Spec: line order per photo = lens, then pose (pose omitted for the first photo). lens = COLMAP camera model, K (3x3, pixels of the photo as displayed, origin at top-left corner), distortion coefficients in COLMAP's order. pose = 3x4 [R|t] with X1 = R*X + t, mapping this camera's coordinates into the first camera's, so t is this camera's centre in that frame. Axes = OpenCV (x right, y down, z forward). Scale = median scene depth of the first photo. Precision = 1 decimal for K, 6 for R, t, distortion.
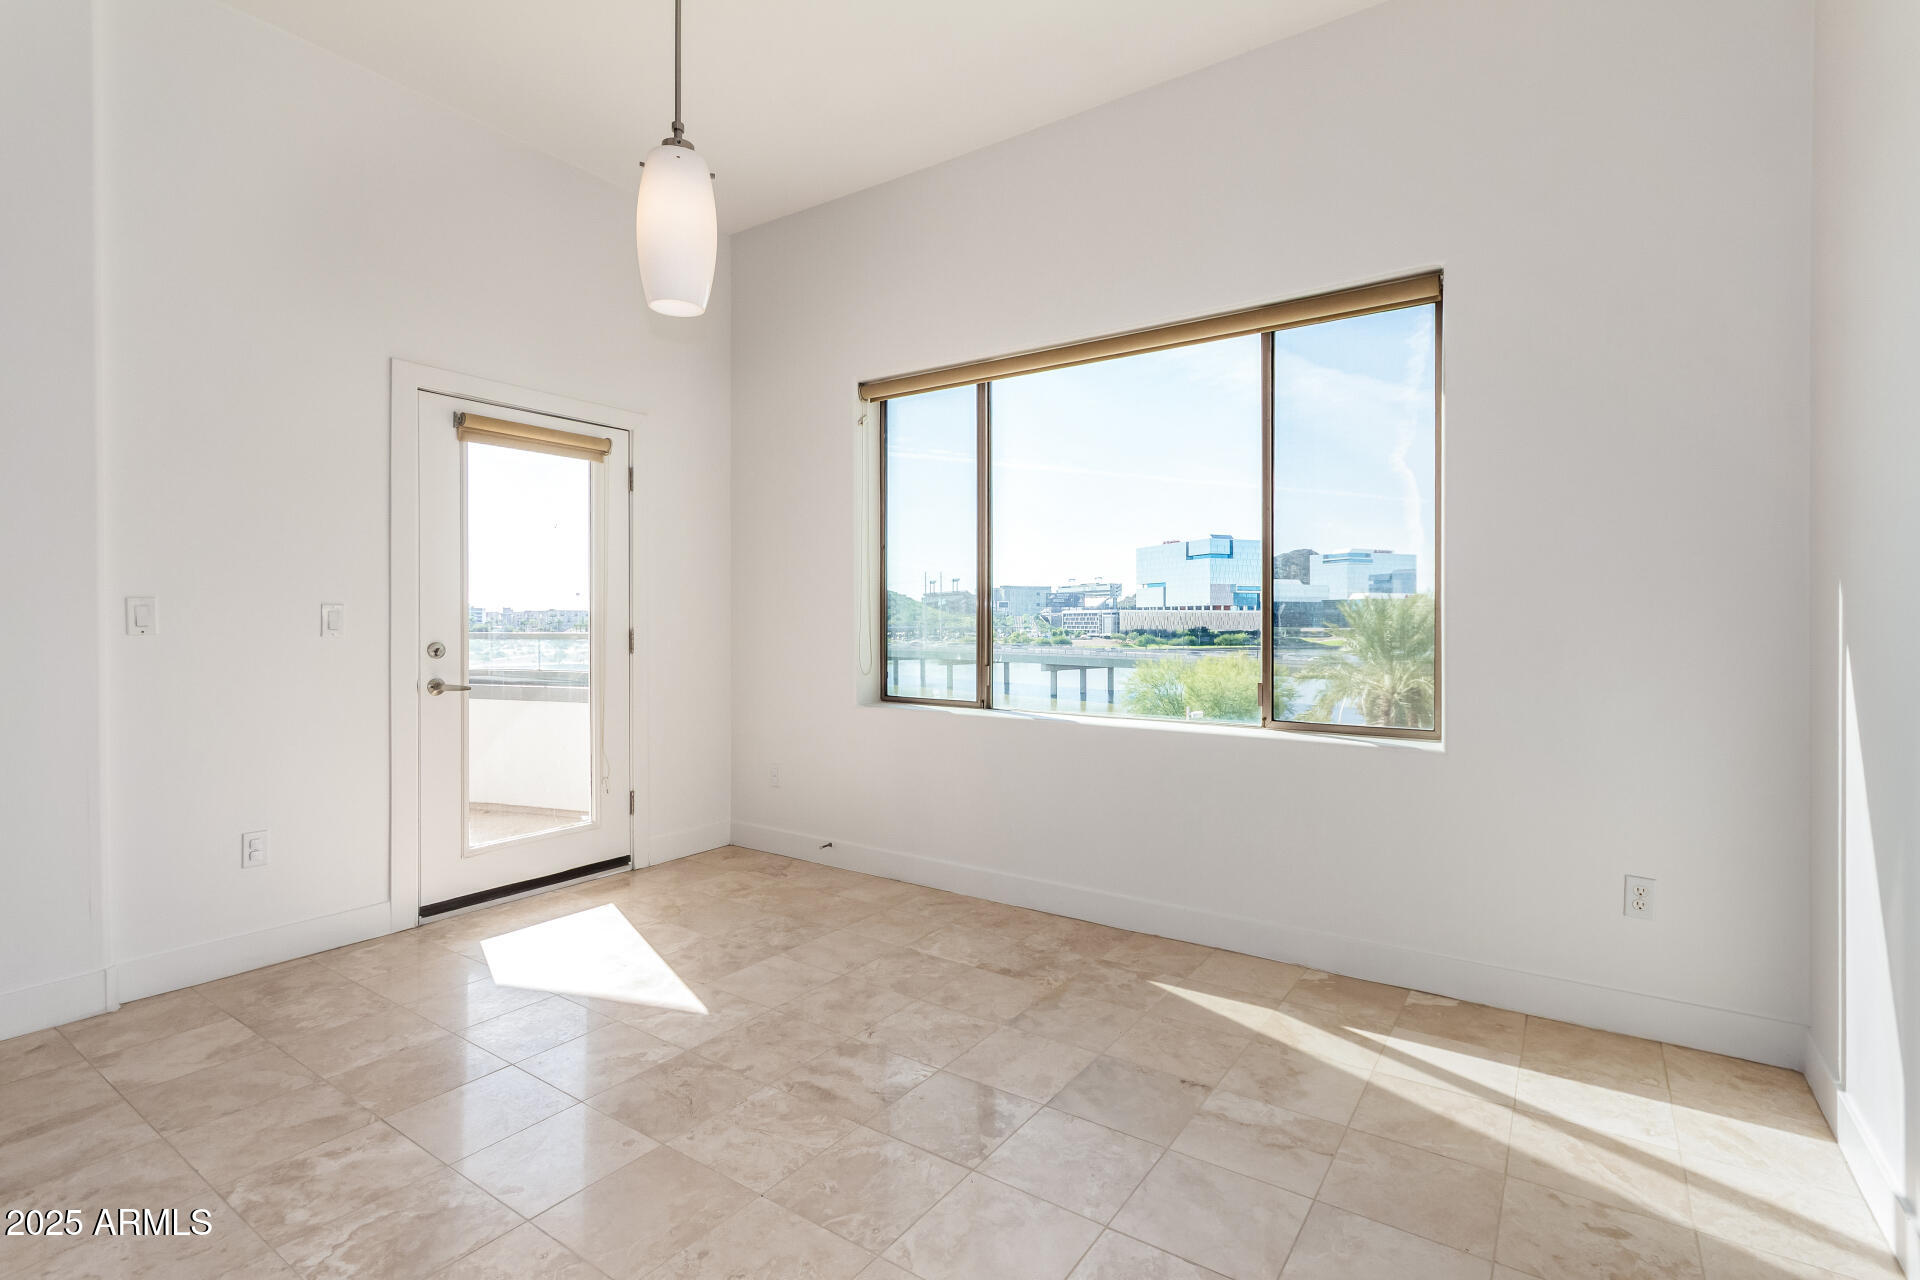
lens RADIAL K [[891.7, 0, 956.3], [0, 891.7, 630.0], [0, 0, 1]] dist [-0.000943, 0.006875]
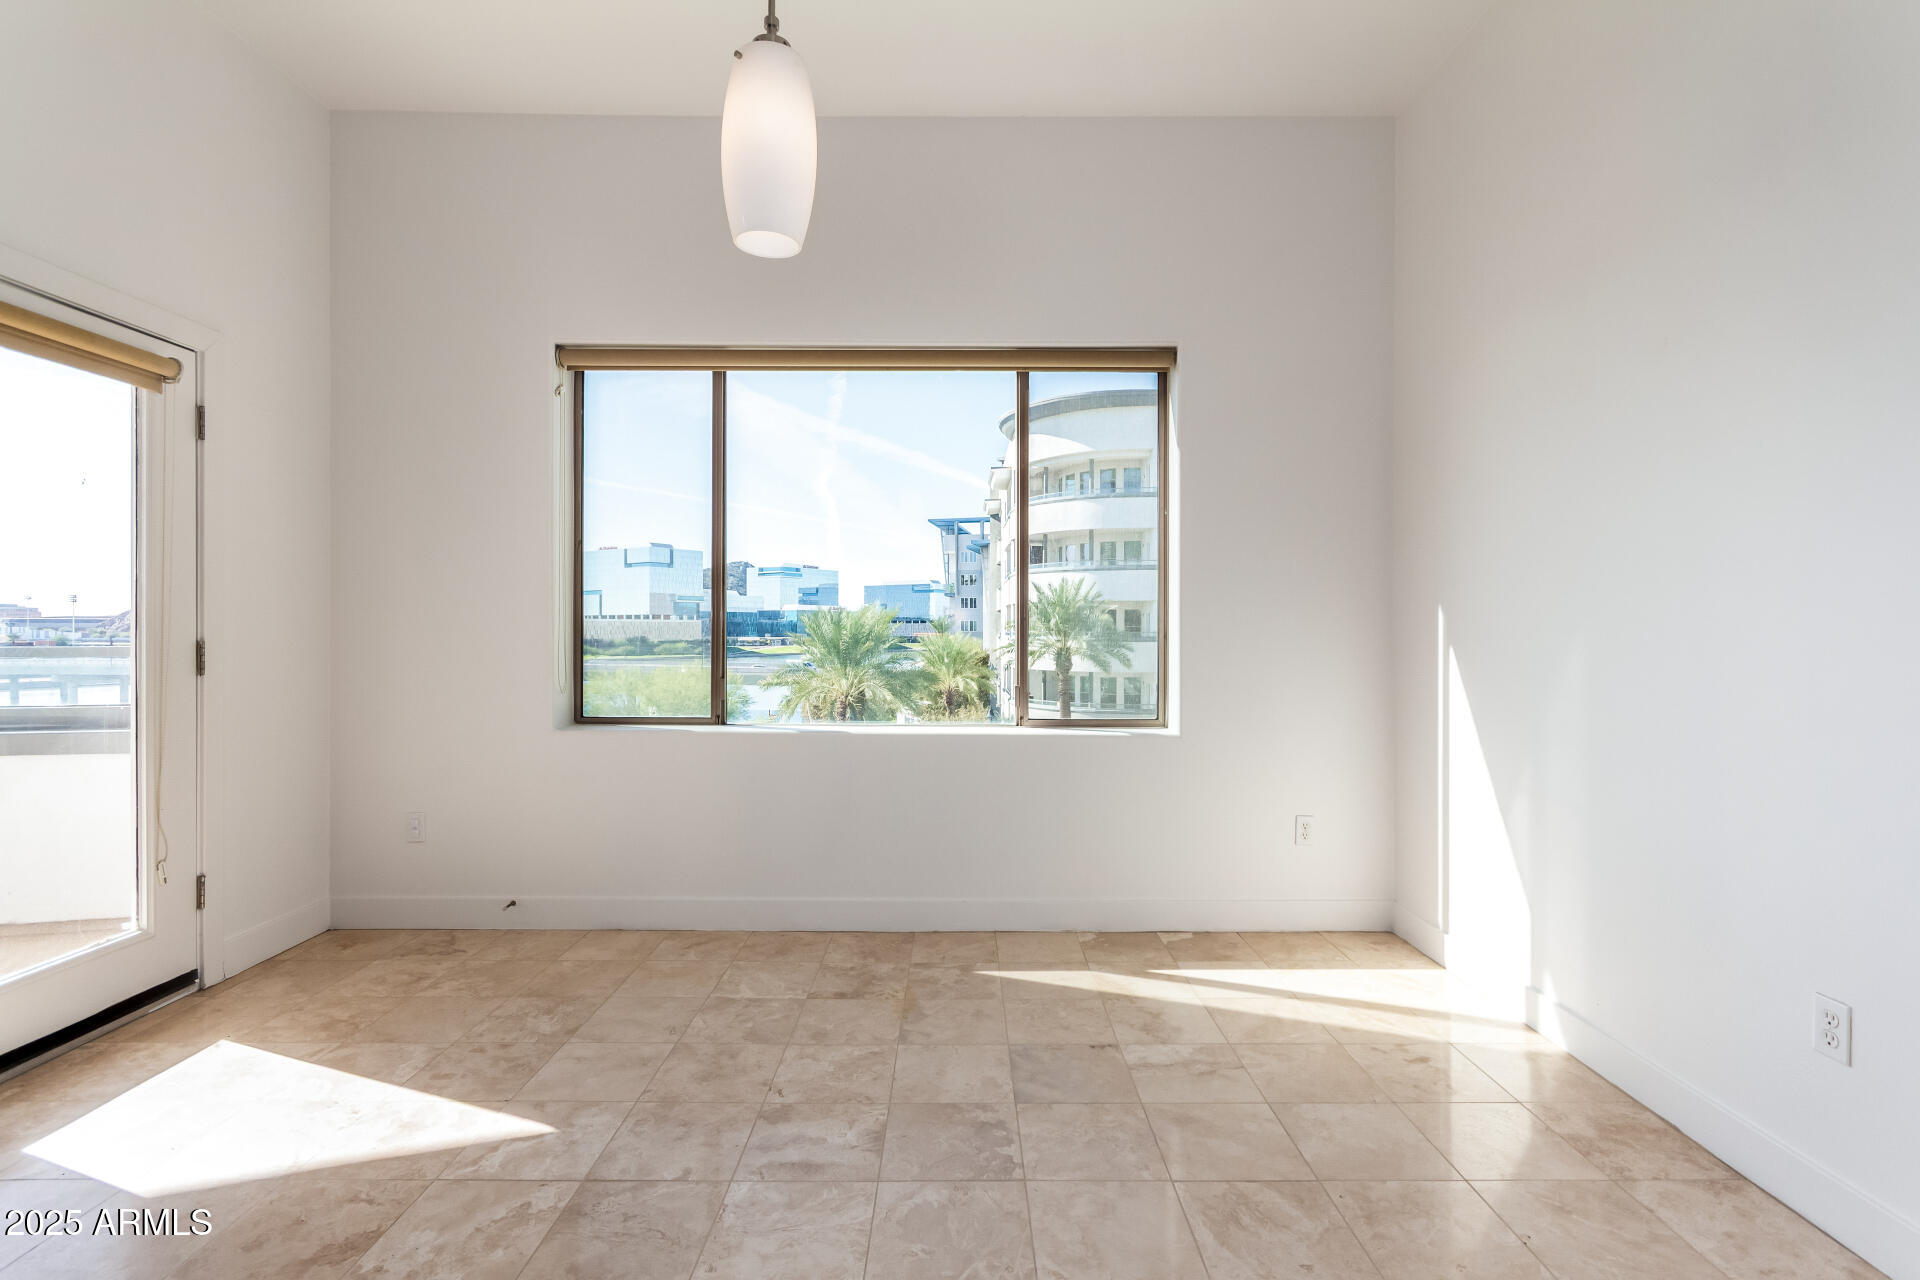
lens RADIAL K [[891.7, 0, 956.3], [0, 891.7, 630.0], [0, 0, 1]] dist [-0.000943, 0.006875]
pose [[0.824293, 0.001829, 0.566160, -0.353635], [0.004305, 0.999946, -0.009498, 0.000712], [-0.566147, 0.010267, 0.824241, 0.126563]]
